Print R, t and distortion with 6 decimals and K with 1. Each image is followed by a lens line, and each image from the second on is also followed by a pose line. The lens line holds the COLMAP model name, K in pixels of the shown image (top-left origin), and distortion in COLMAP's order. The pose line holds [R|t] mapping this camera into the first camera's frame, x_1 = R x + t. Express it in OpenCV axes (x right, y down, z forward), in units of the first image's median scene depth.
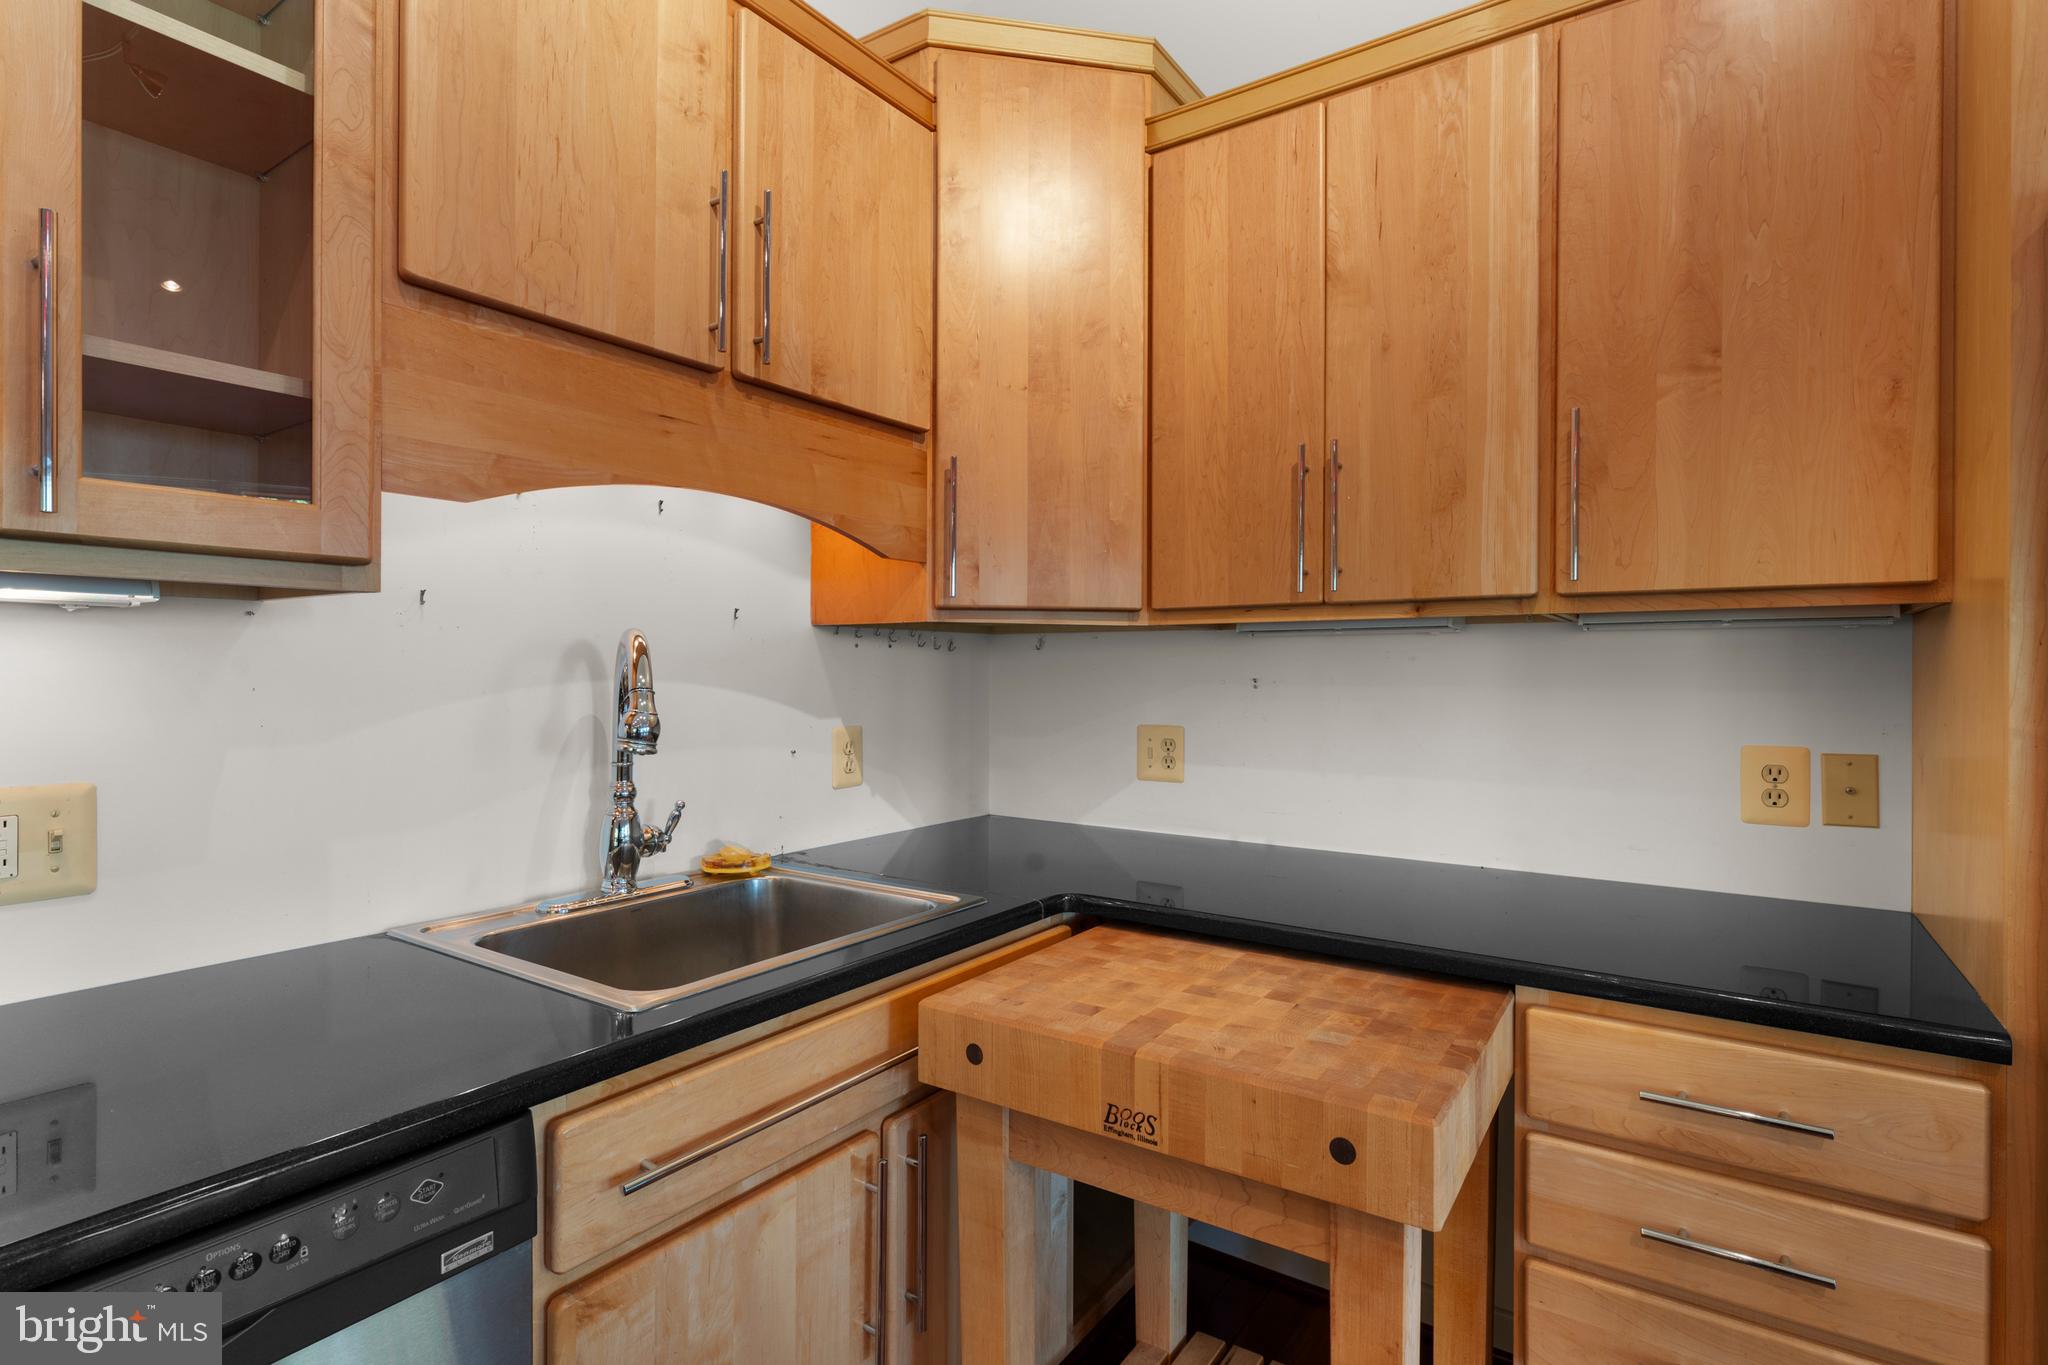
lens RADIAL K [[997.3, 0, 1021.2], [0, 997.3, 669.2], [0, 0, 1]] dist [0.003483, 0.000863]
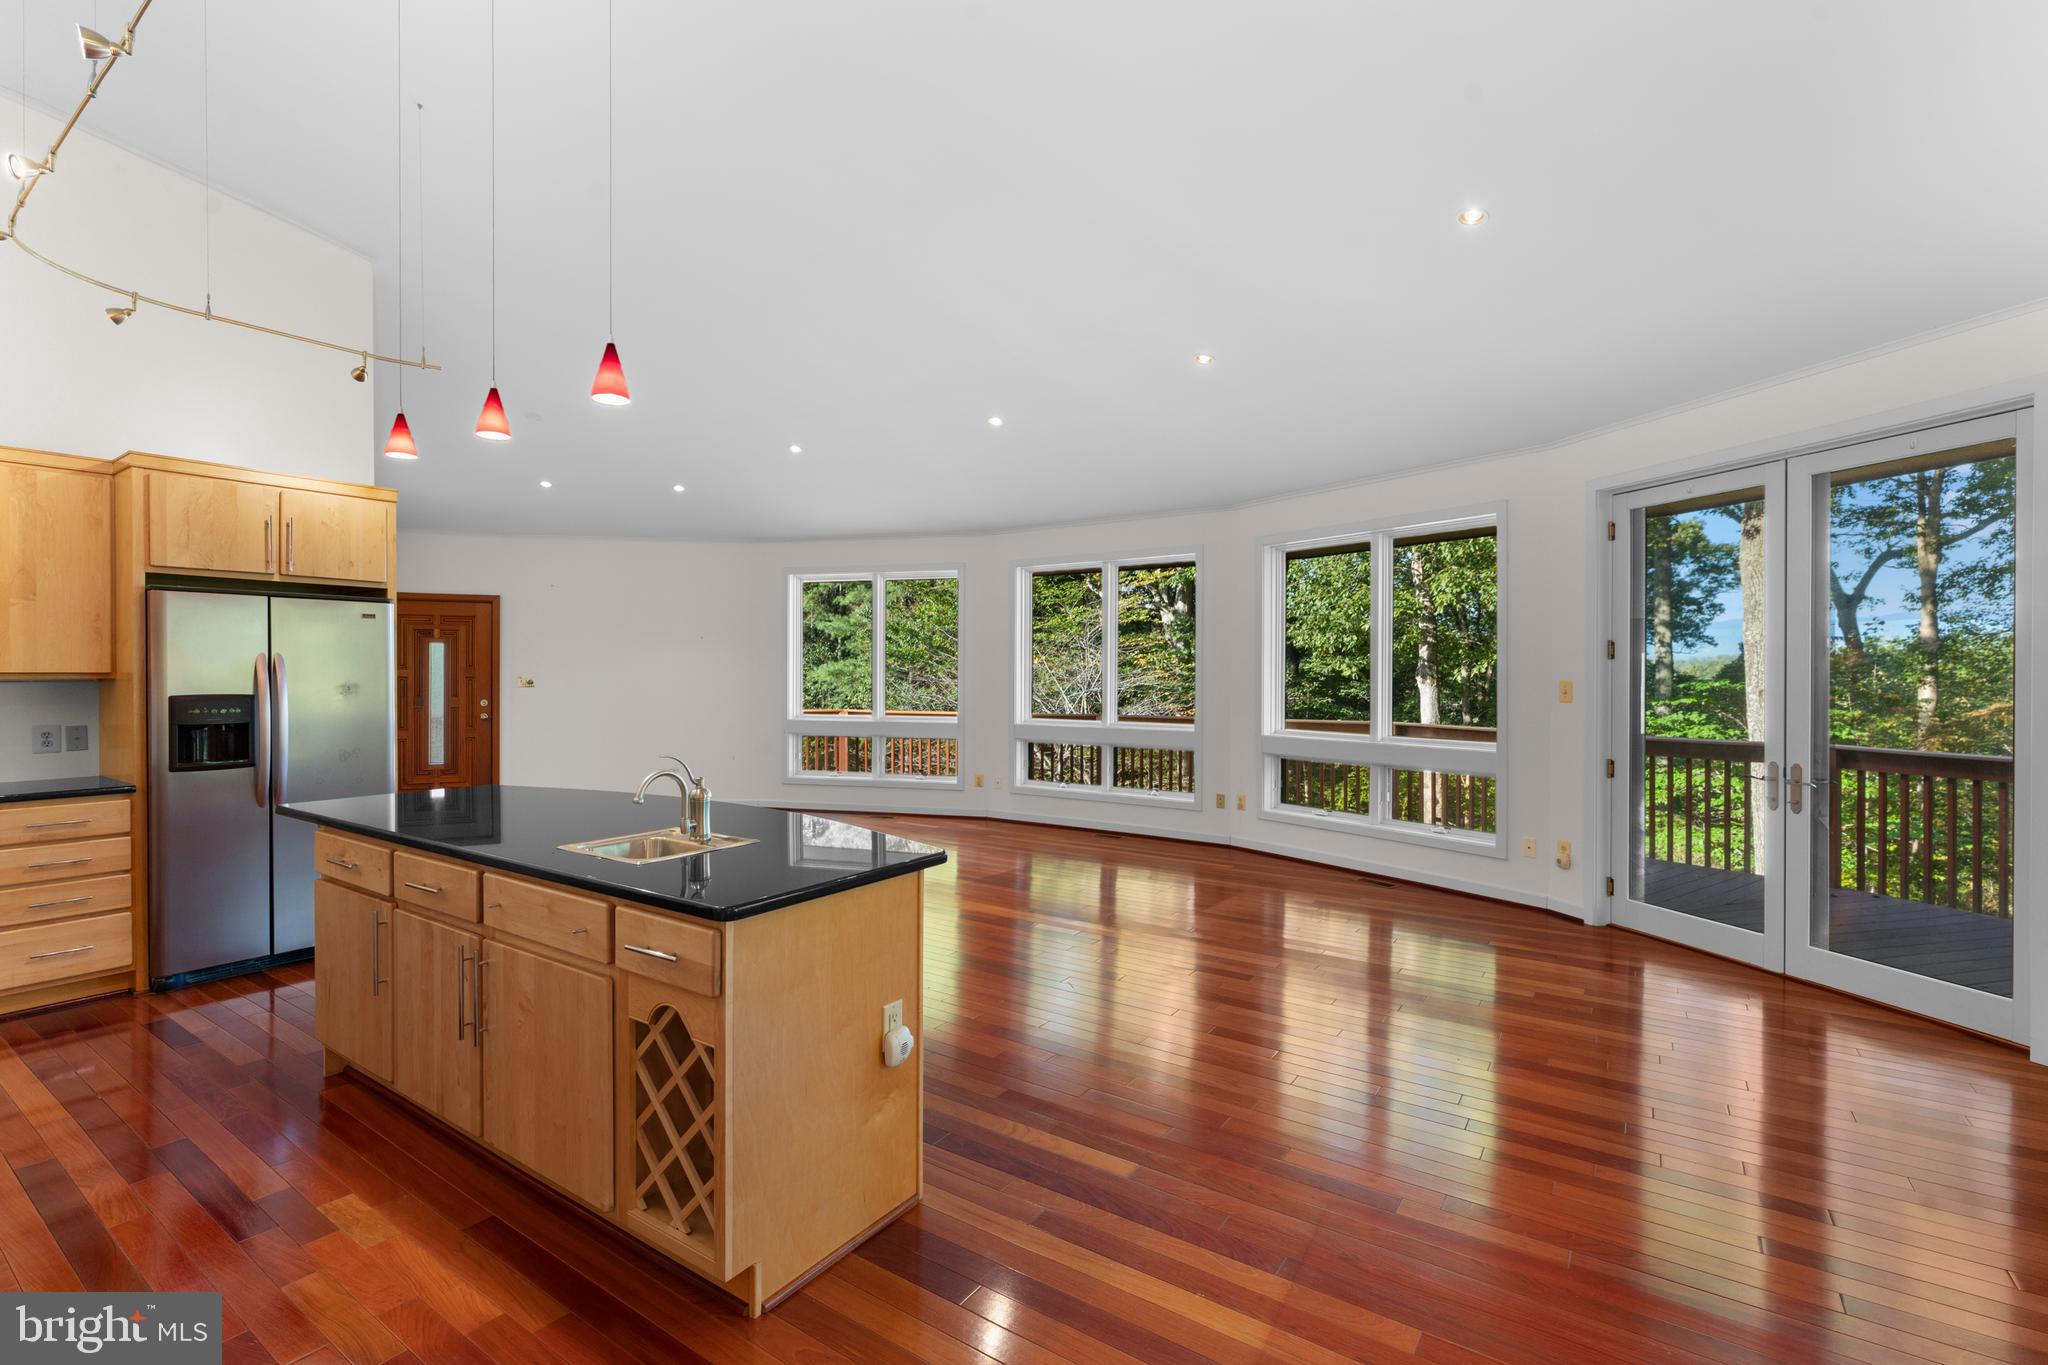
lens RADIAL K [[917.5, 0, 1022.8], [0, 917.5, 676.1], [0, 0, 1]] dist [-0.000772, -0.000392]
pose [[0.003089, -0.007937, 0.999964, -1.838372], [0.004053, 0.999960, 0.007925, -0.068714], [-0.999987, 0.004028, 0.003121, -1.770163]]
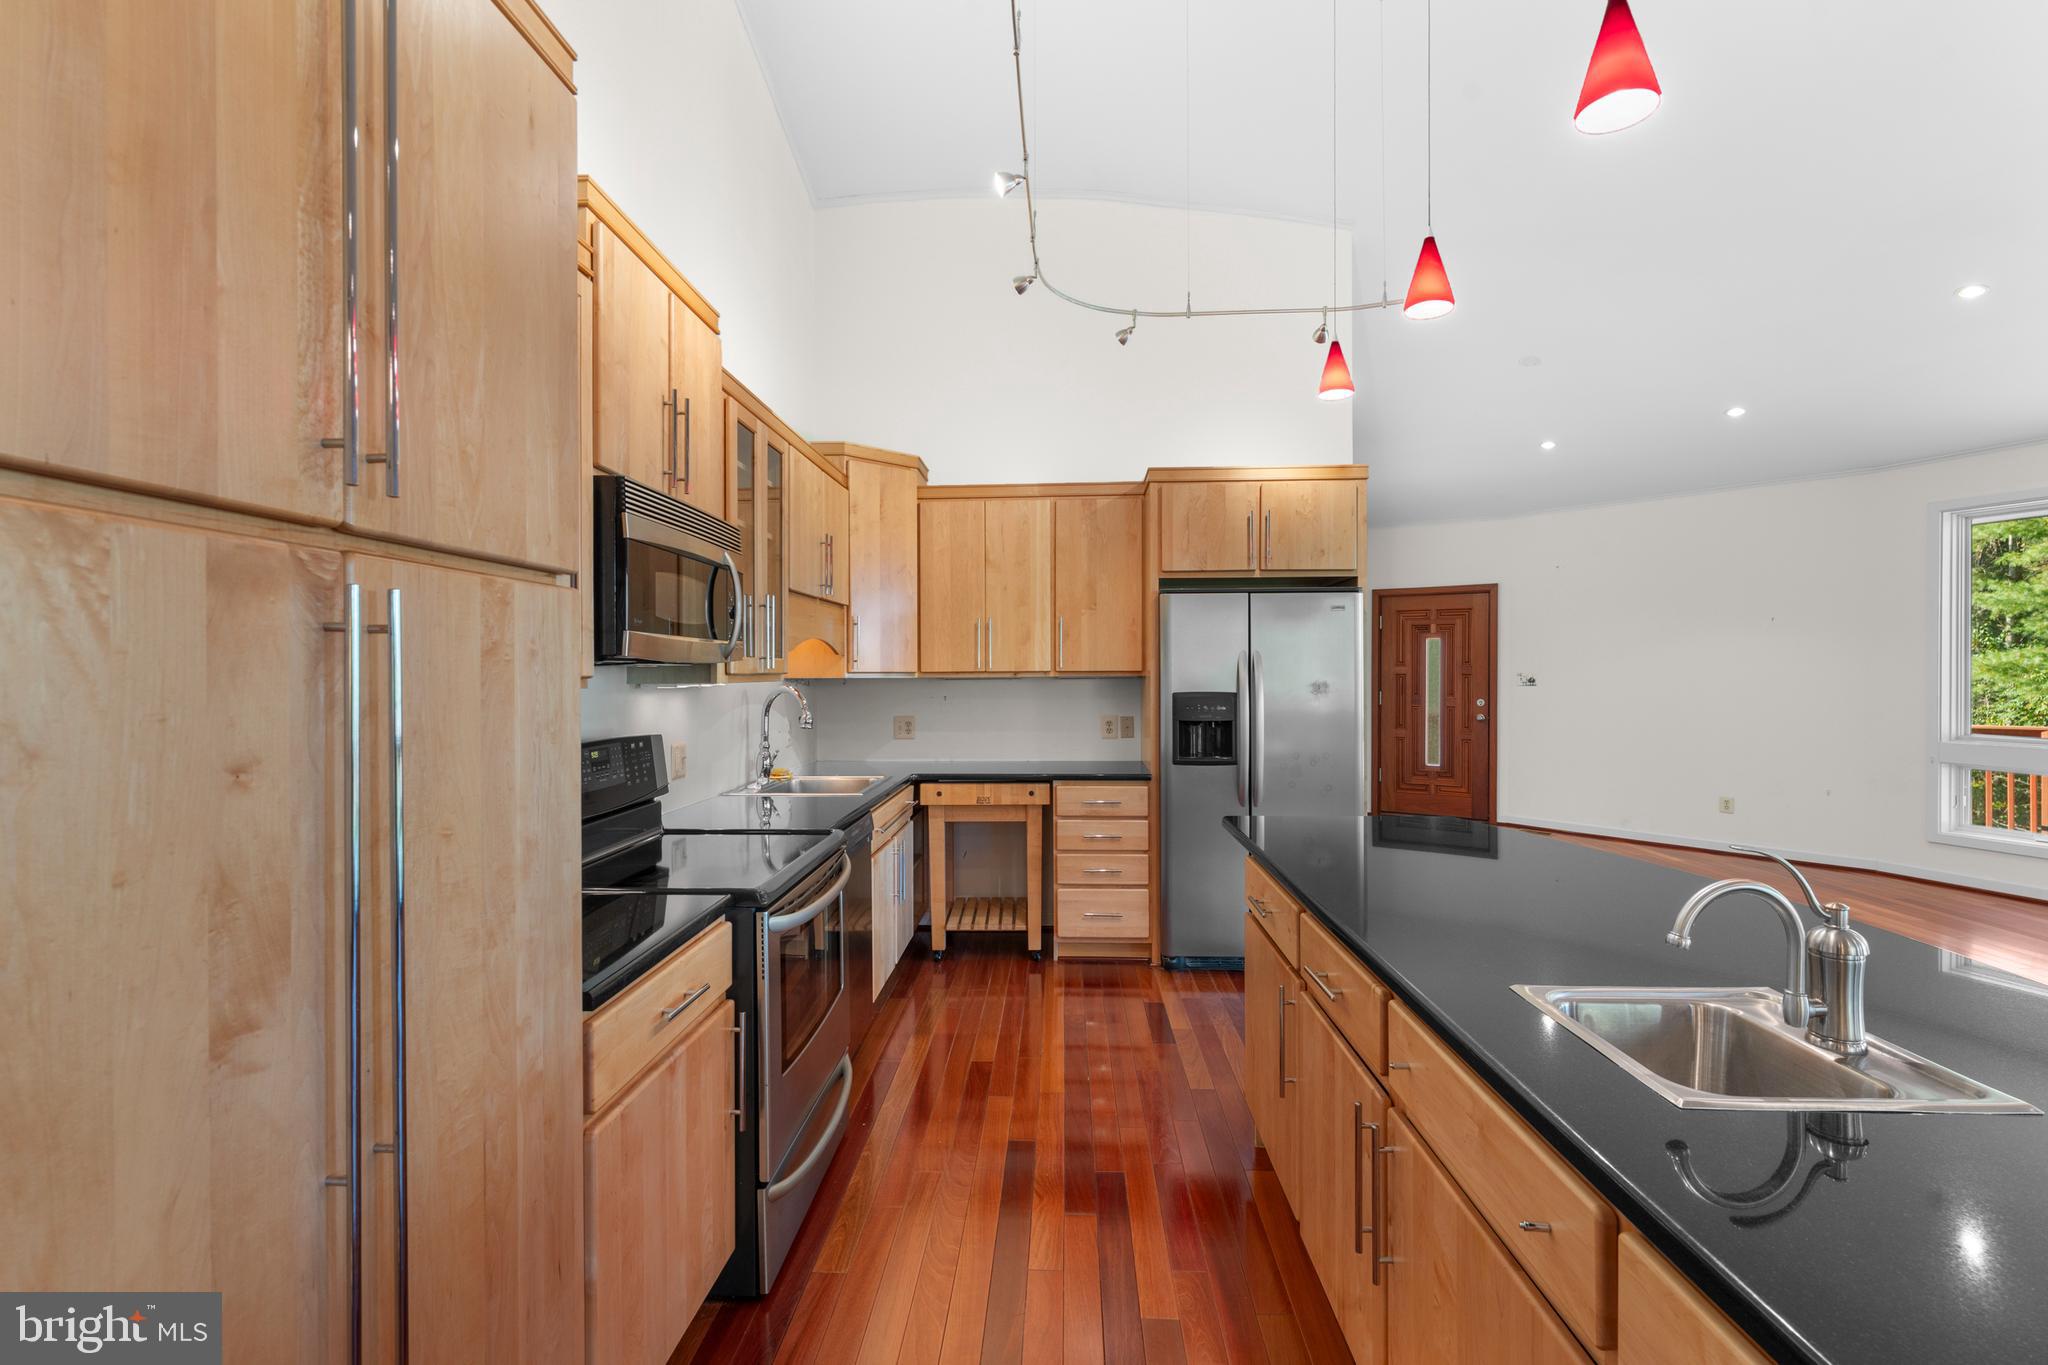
lens RADIAL K [[917.5, 0, 1022.8], [0, 917.5, 676.1], [0, 0, 1]] dist [-0.000772, -0.000392]
pose [[0.849147, -0.010240, 0.528057, -1.112597], [0.009052, 0.999947, 0.004836, -0.068539], [-0.528079, 0.000674, 0.849195, -1.456654]]
